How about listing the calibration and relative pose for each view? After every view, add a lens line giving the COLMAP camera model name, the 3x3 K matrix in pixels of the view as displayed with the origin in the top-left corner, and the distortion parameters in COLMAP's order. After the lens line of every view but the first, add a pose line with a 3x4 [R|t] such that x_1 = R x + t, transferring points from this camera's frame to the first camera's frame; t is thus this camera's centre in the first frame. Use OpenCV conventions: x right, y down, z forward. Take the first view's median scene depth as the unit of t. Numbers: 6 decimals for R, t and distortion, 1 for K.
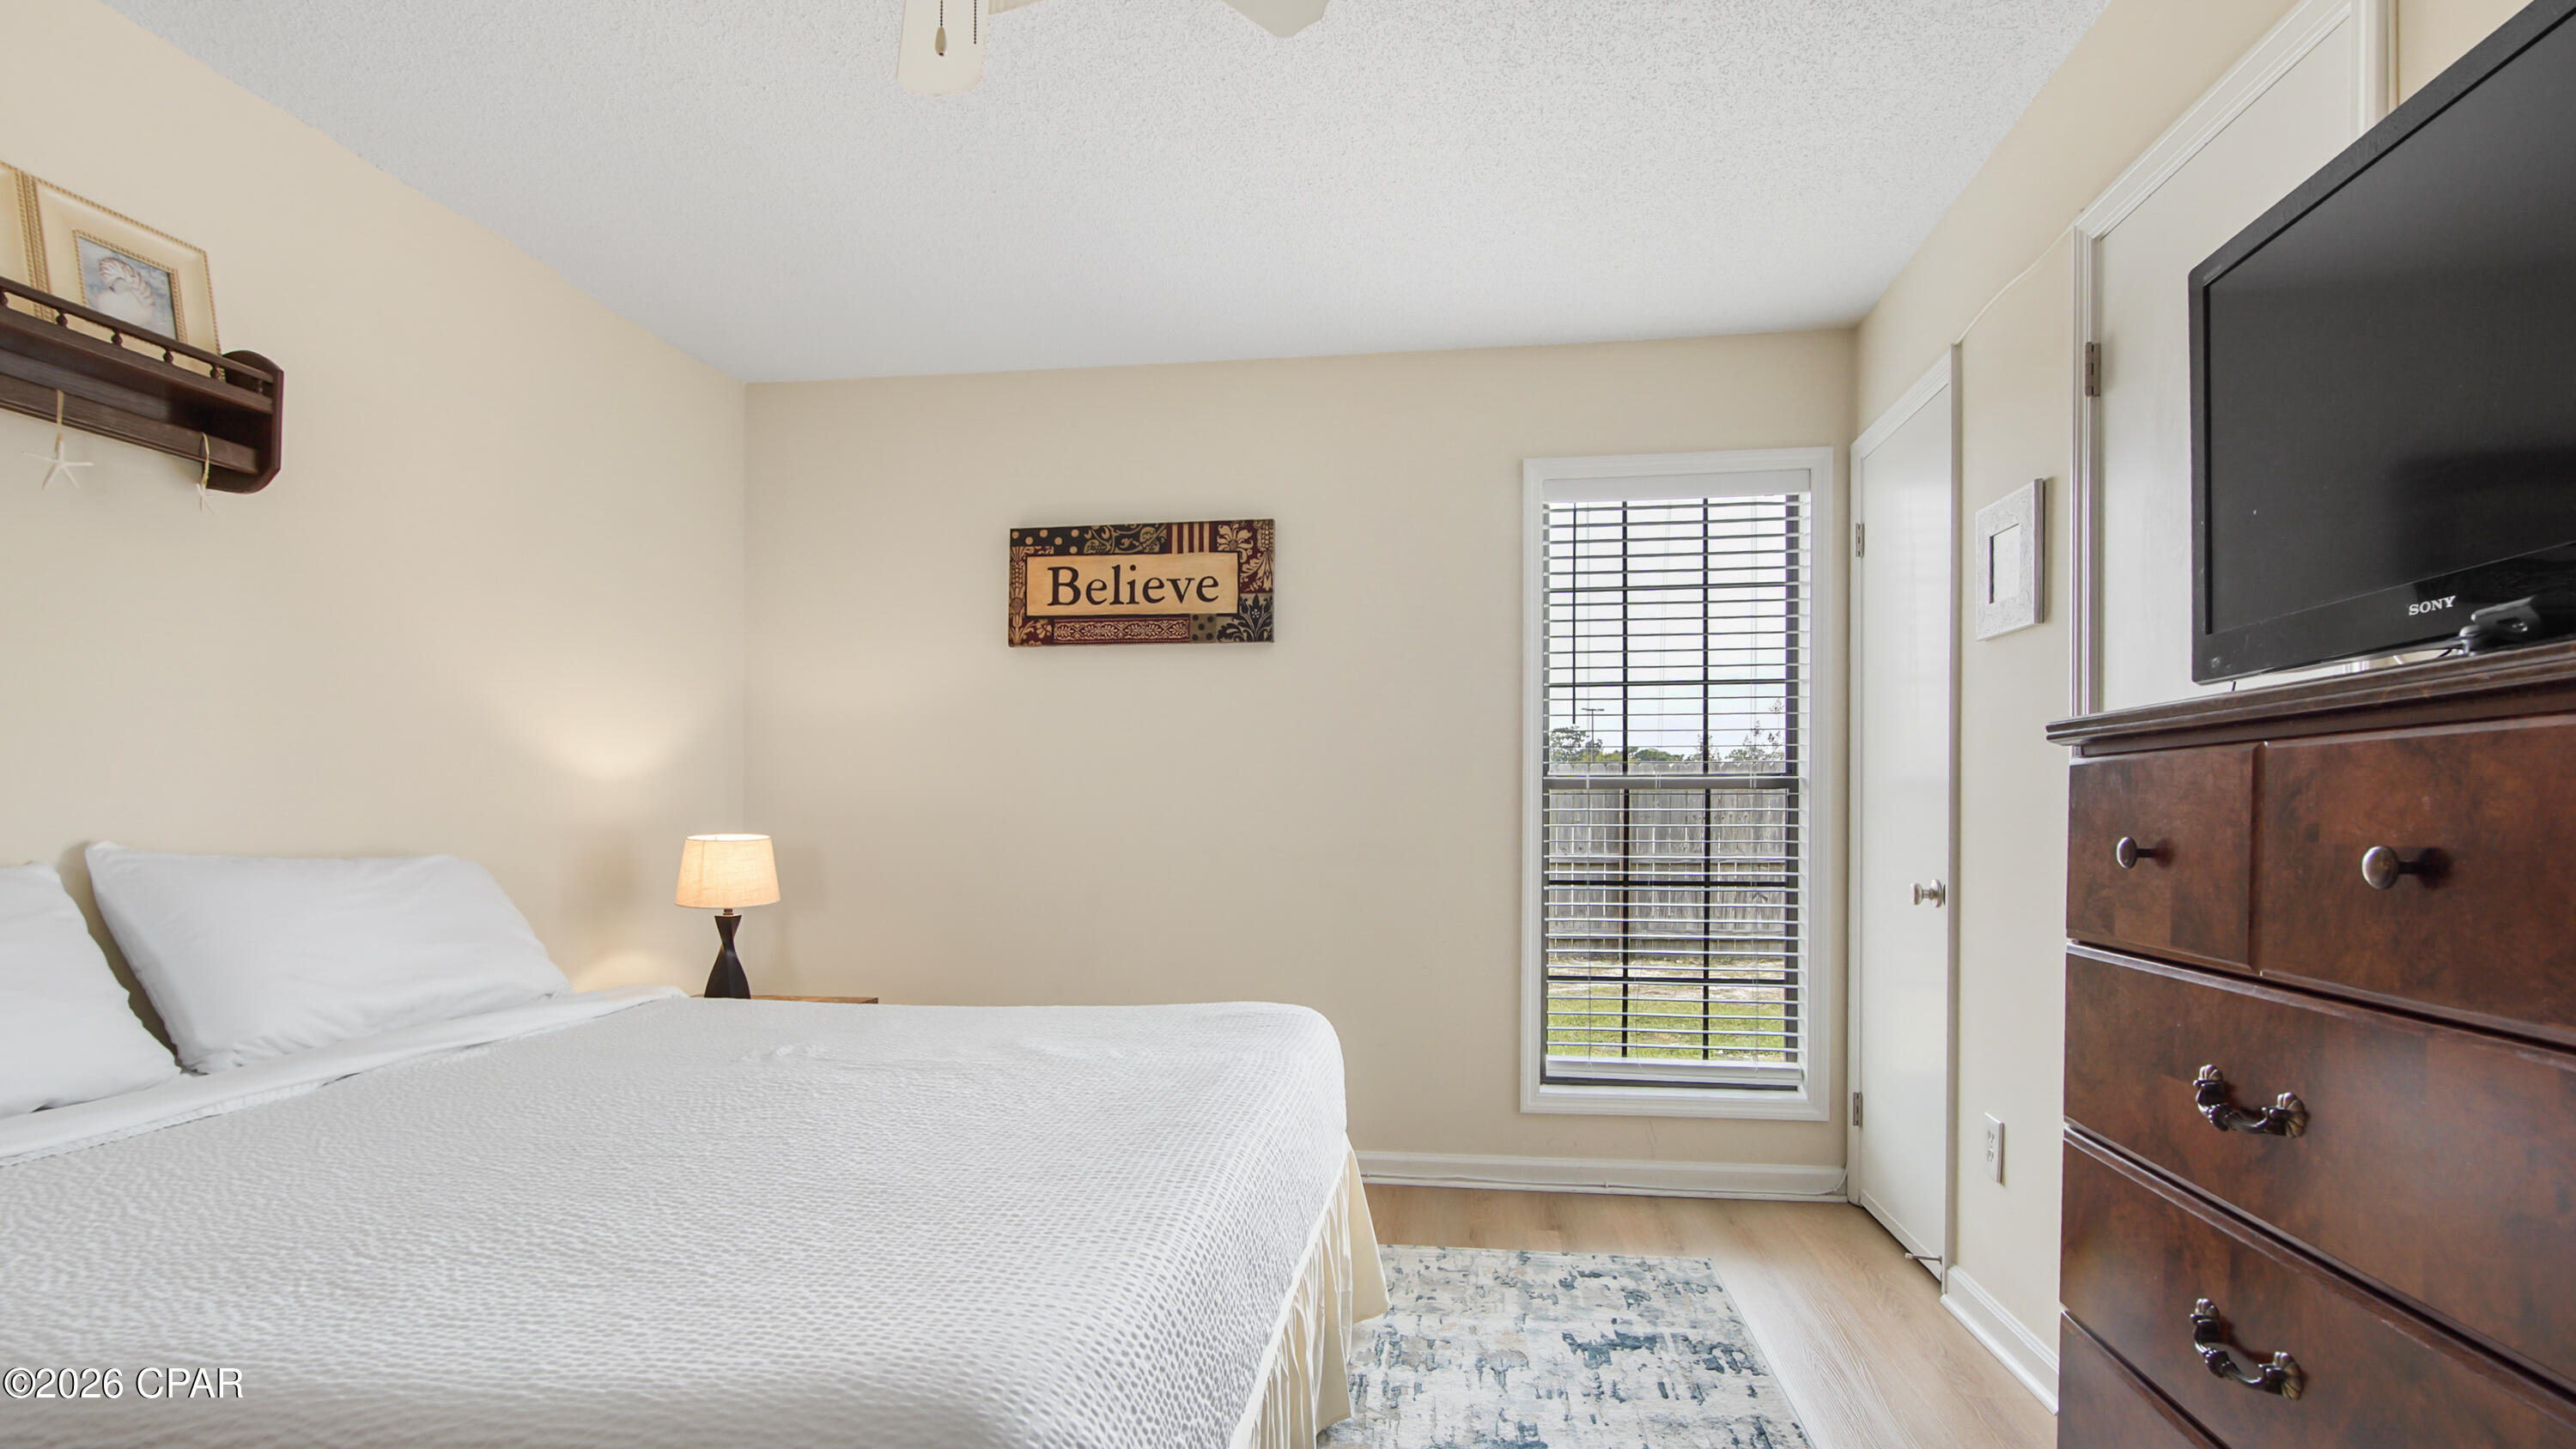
lens RADIAL K [[1212.5, 0, 1313.6], [0, 1212.5, 822.5], [0, 0, 1]] dist [-0.012464, 0.003841]
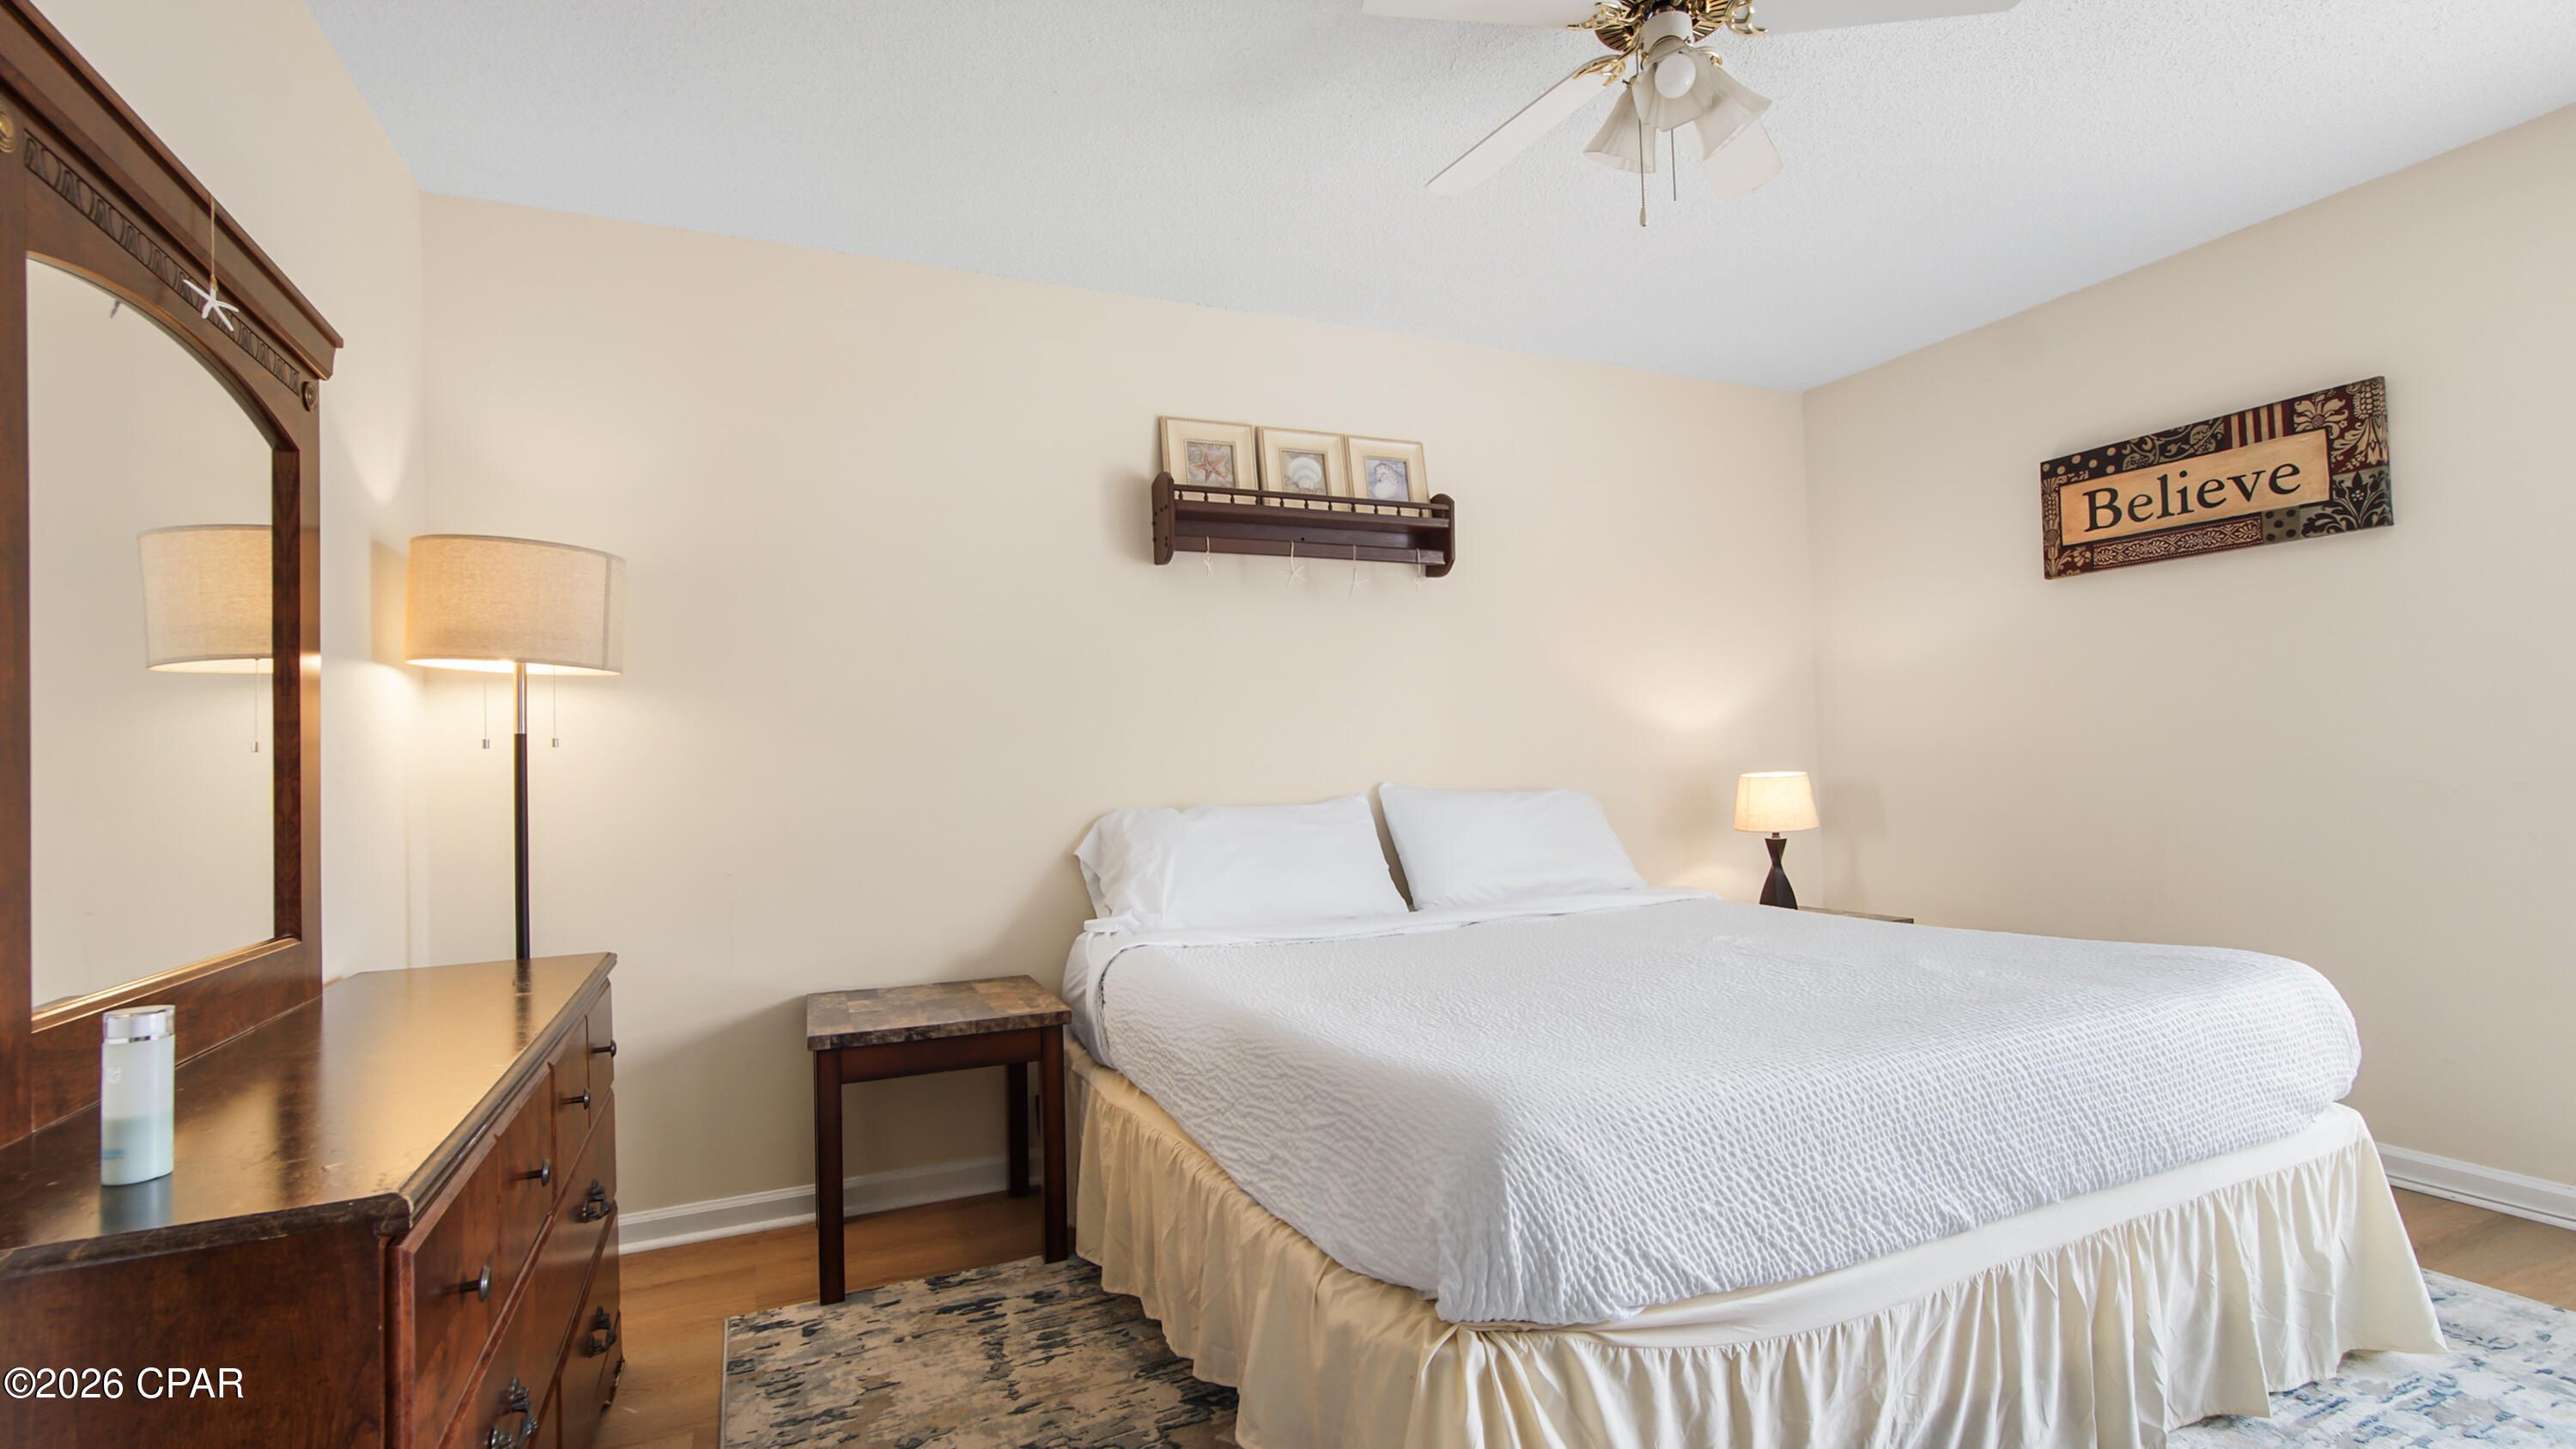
lens RADIAL K [[1212.9, 0, 1333.7], [0, 1212.9, 725.6], [0, 0, 1]] dist [-0.012464, 0.003841]
pose [[0.546893, -0.046693, -0.835899, 0.254656], [0.024483, 0.998908, -0.039780, 0.000421], [0.836844, 0.001290, 0.547440, -0.037658]]
